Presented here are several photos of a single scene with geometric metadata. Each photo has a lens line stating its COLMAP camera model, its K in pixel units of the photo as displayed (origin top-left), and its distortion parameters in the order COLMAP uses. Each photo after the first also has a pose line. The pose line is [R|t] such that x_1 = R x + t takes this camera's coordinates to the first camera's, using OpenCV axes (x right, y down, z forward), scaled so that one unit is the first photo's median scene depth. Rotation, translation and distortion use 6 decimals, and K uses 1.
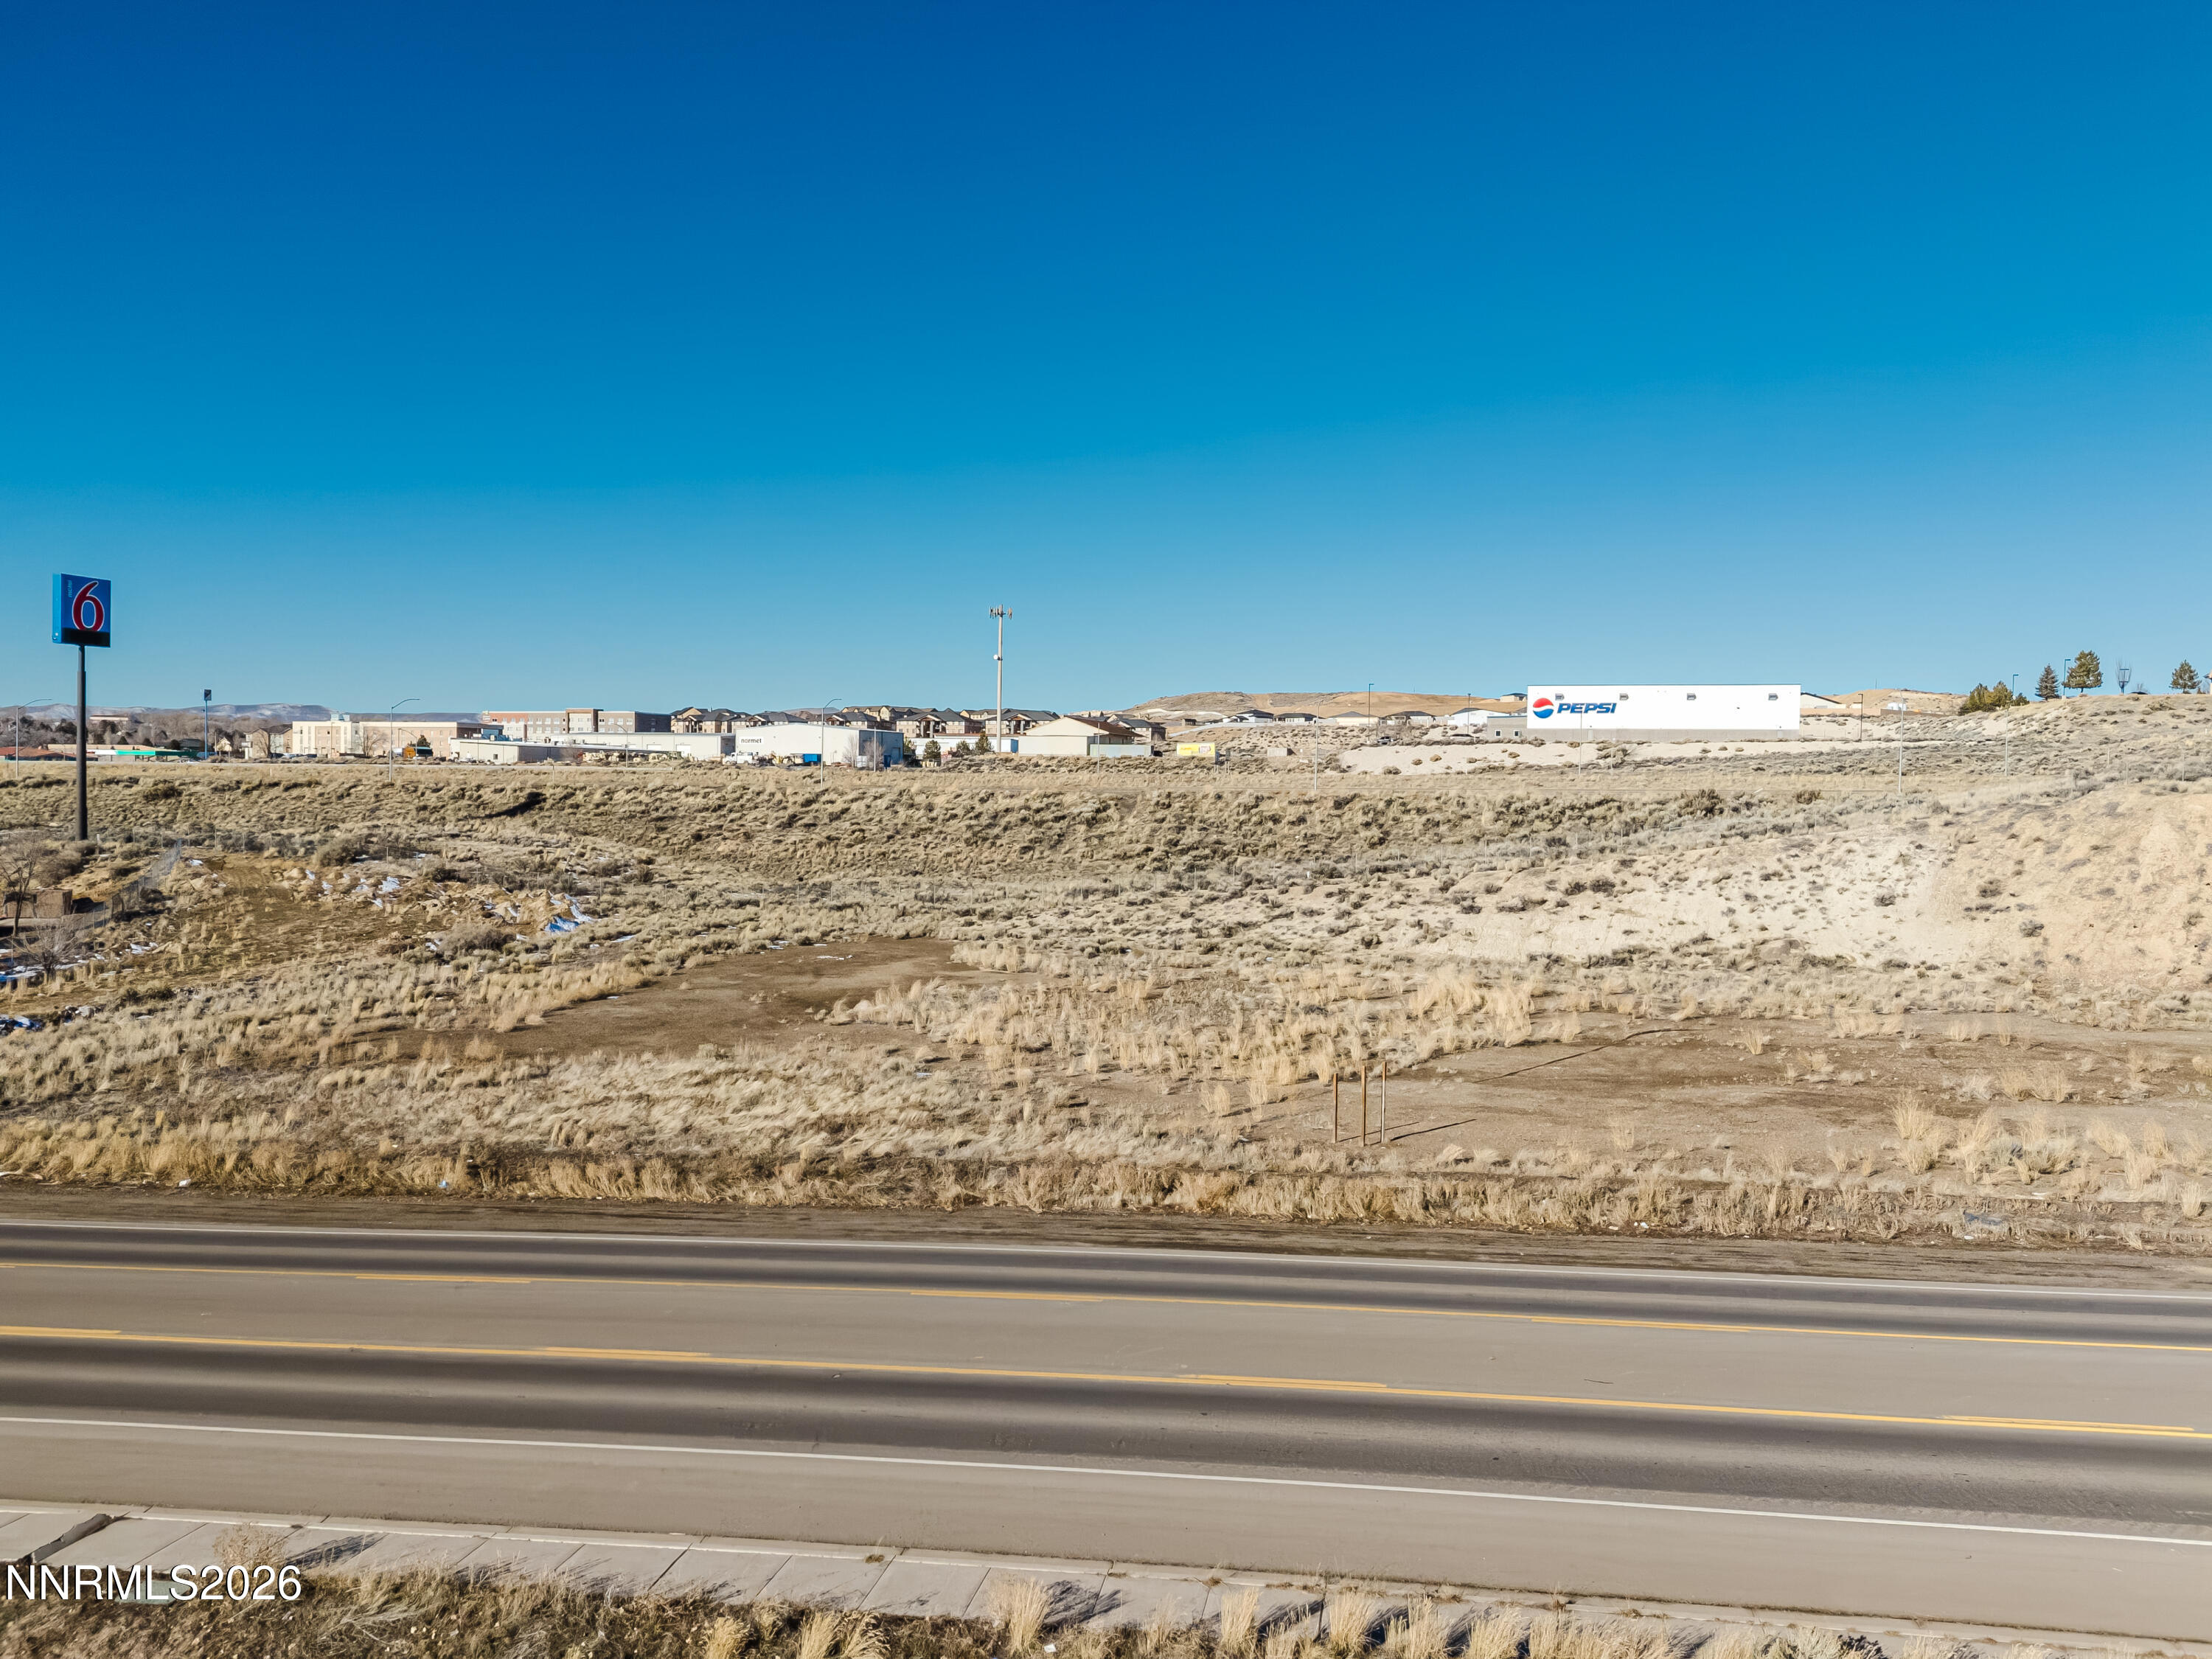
lens RADIAL K [[1604.3, 0, 1102.9], [0, 1604.3, 818.9], [0, 0, 1]] dist [0.077800, -0.070015]
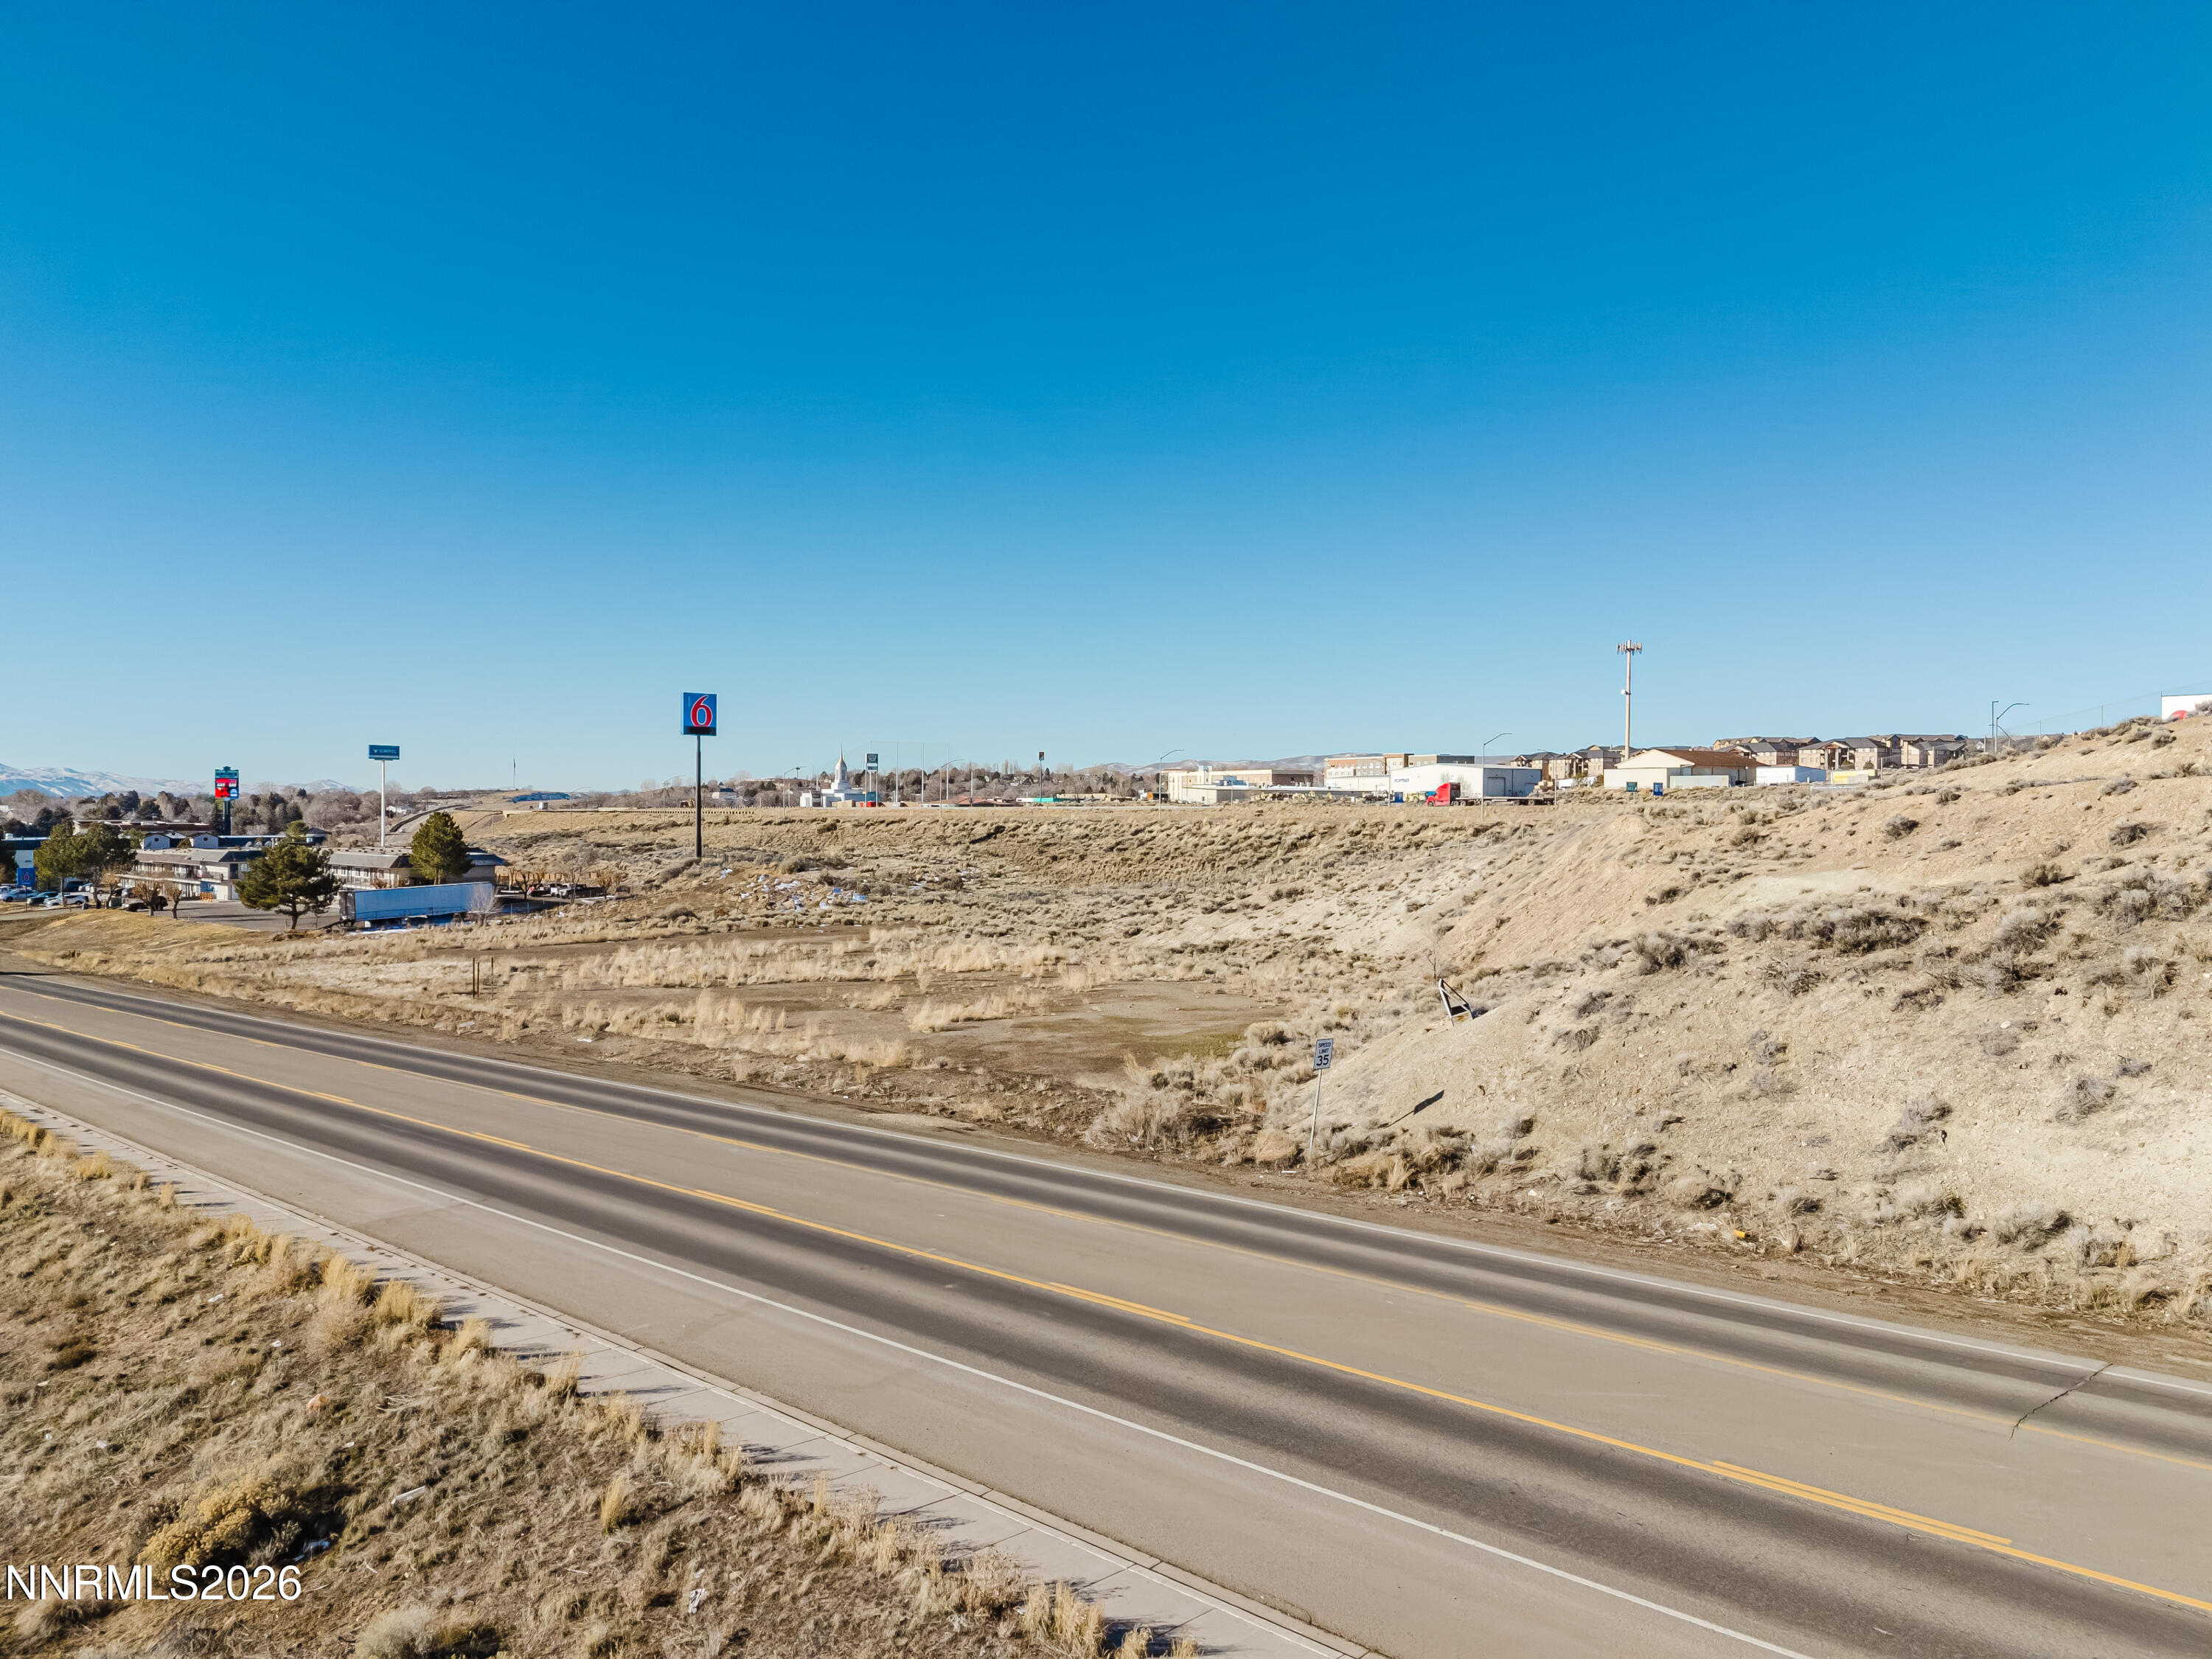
lens RADIAL K [[1604.3, 0, 1102.8], [0, 1604.3, 824.6], [0, 0, 1]] dist [0.077800, -0.070015]
pose [[0.811518, -0.006815, -0.584287, 0.548659], [-0.004656, 0.999825, -0.018128, 0.007277], [0.584308, 0.017431, 0.811345, -0.047021]]
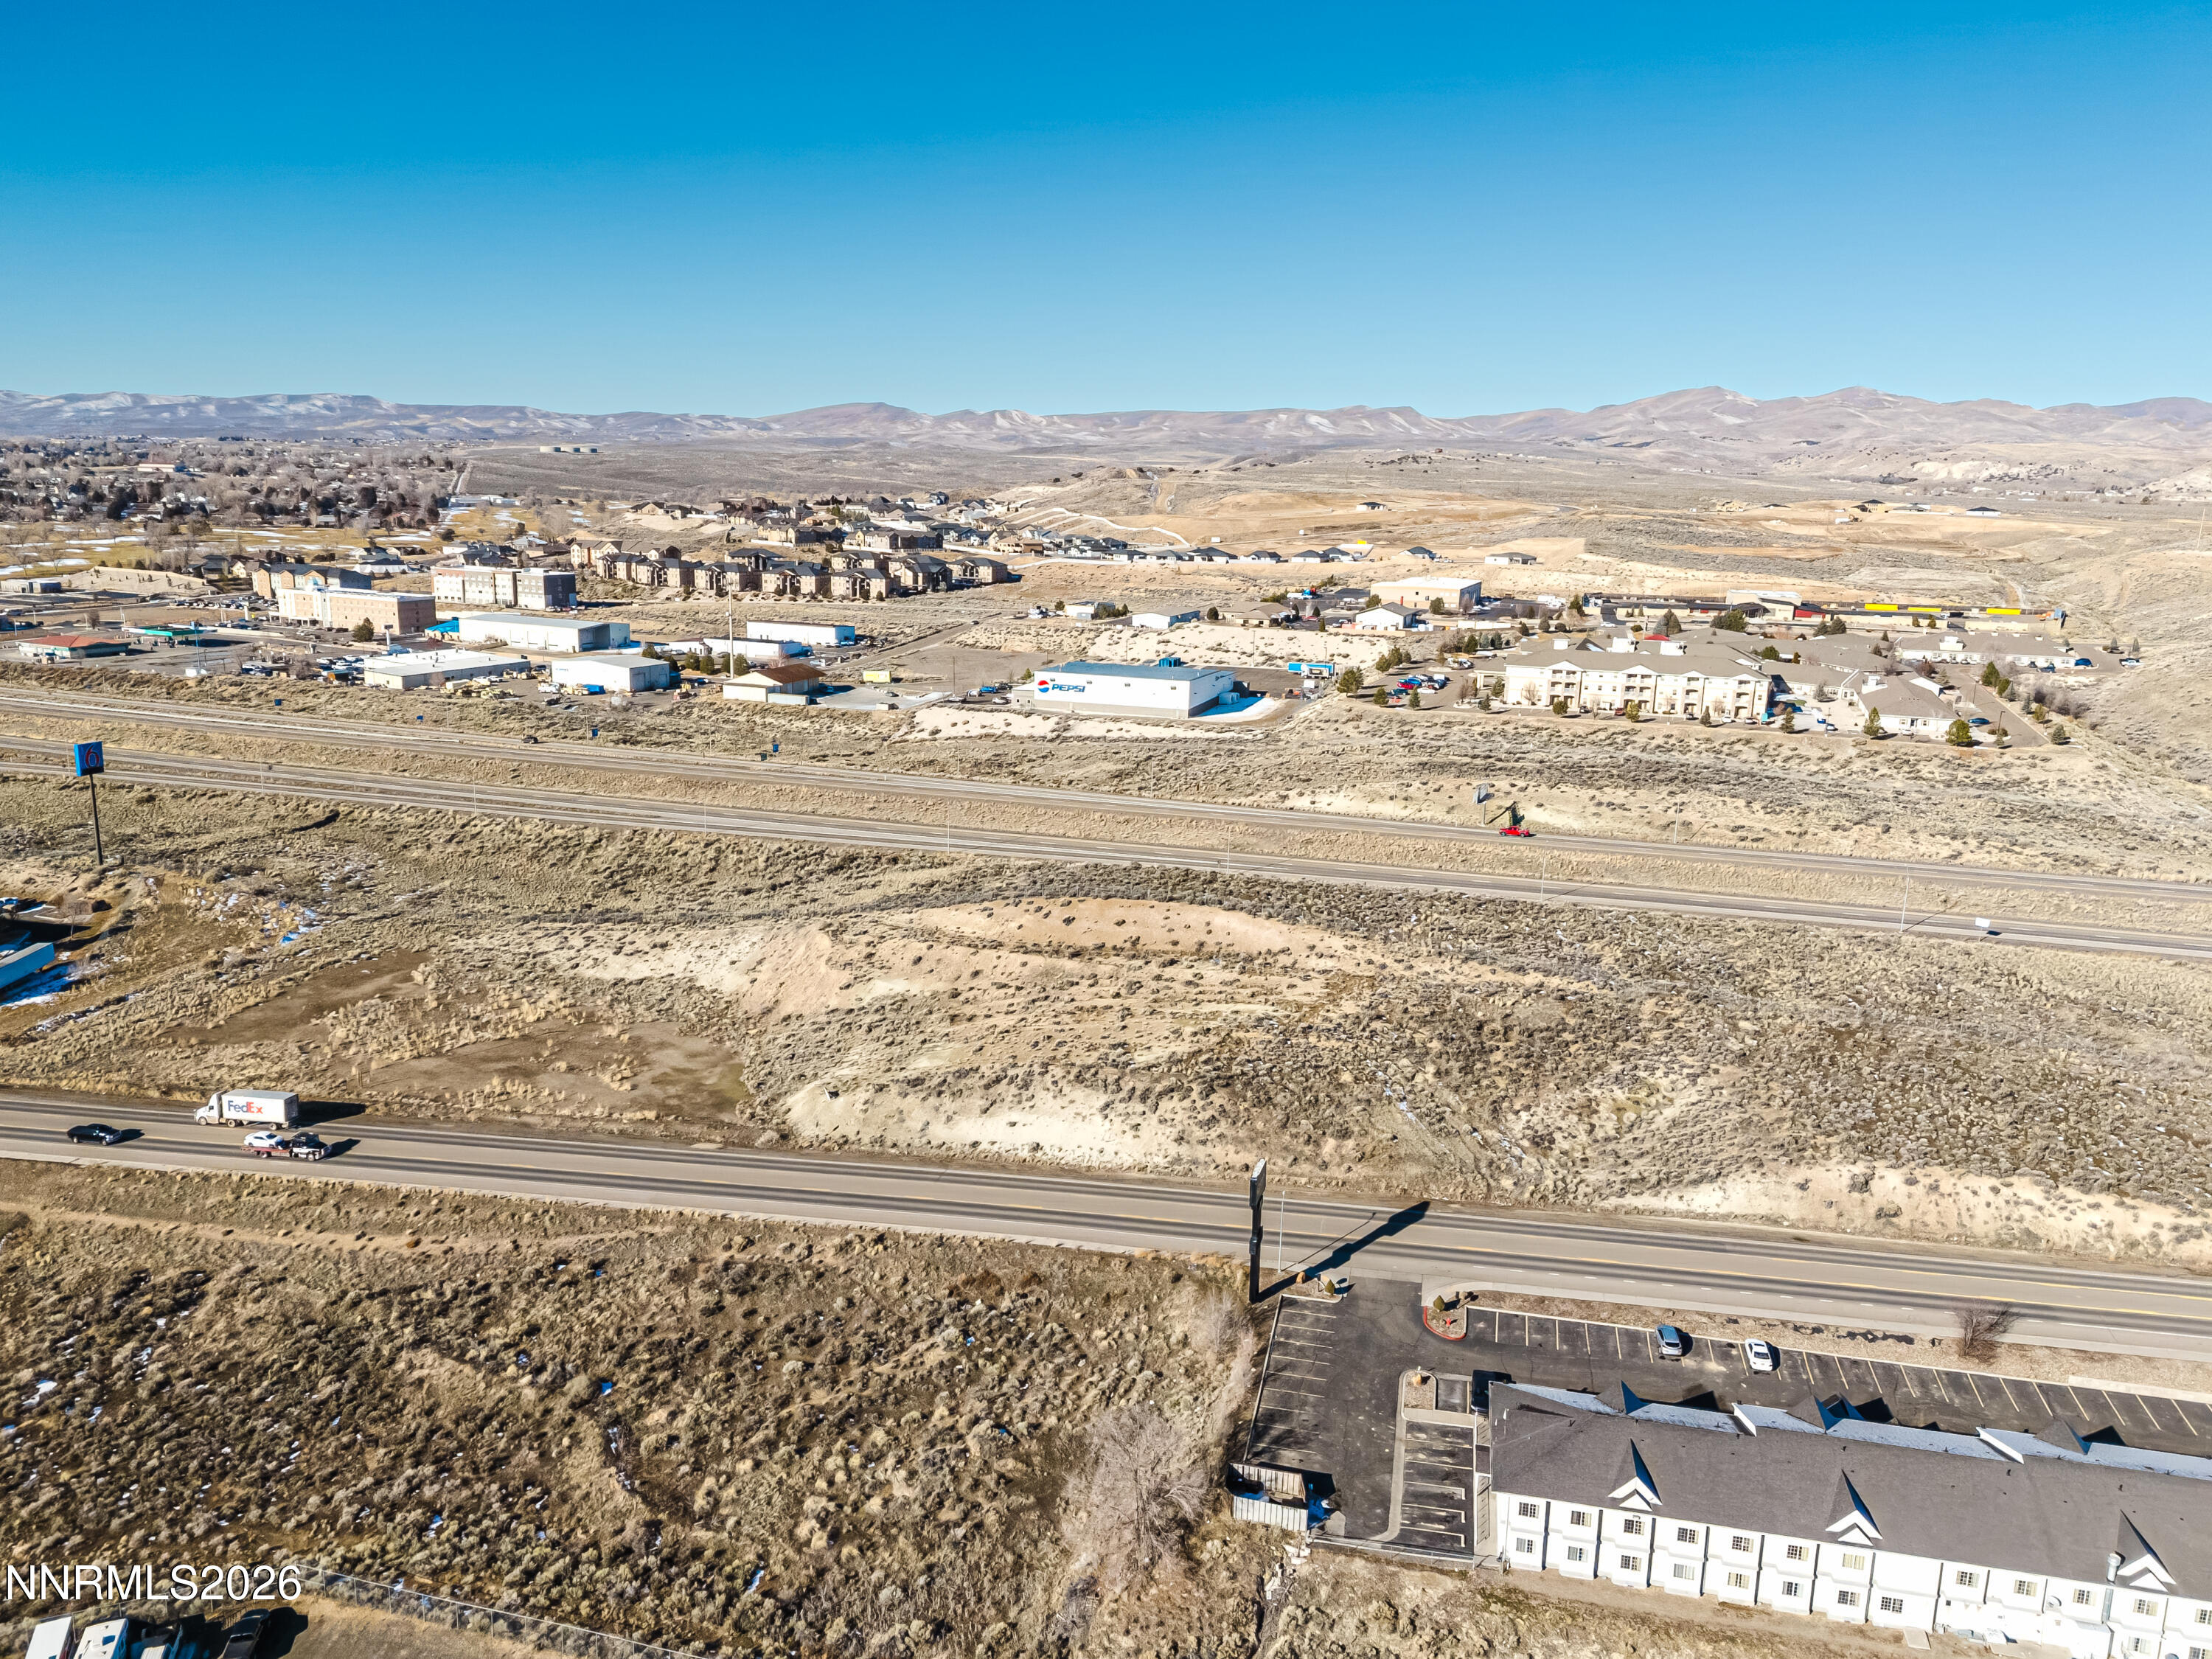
lens RADIAL K [[1604.3, 0, 1117.0], [0, 1604.3, 811.5], [0, 0, 1]] dist [0.077800, -0.070015]
pose [[0.999464, 0.014703, -0.029236, 0.684549], [-0.009217, 0.983696, 0.179604, -0.399033], [0.031400, -0.179238, 0.983304, -0.938949]]
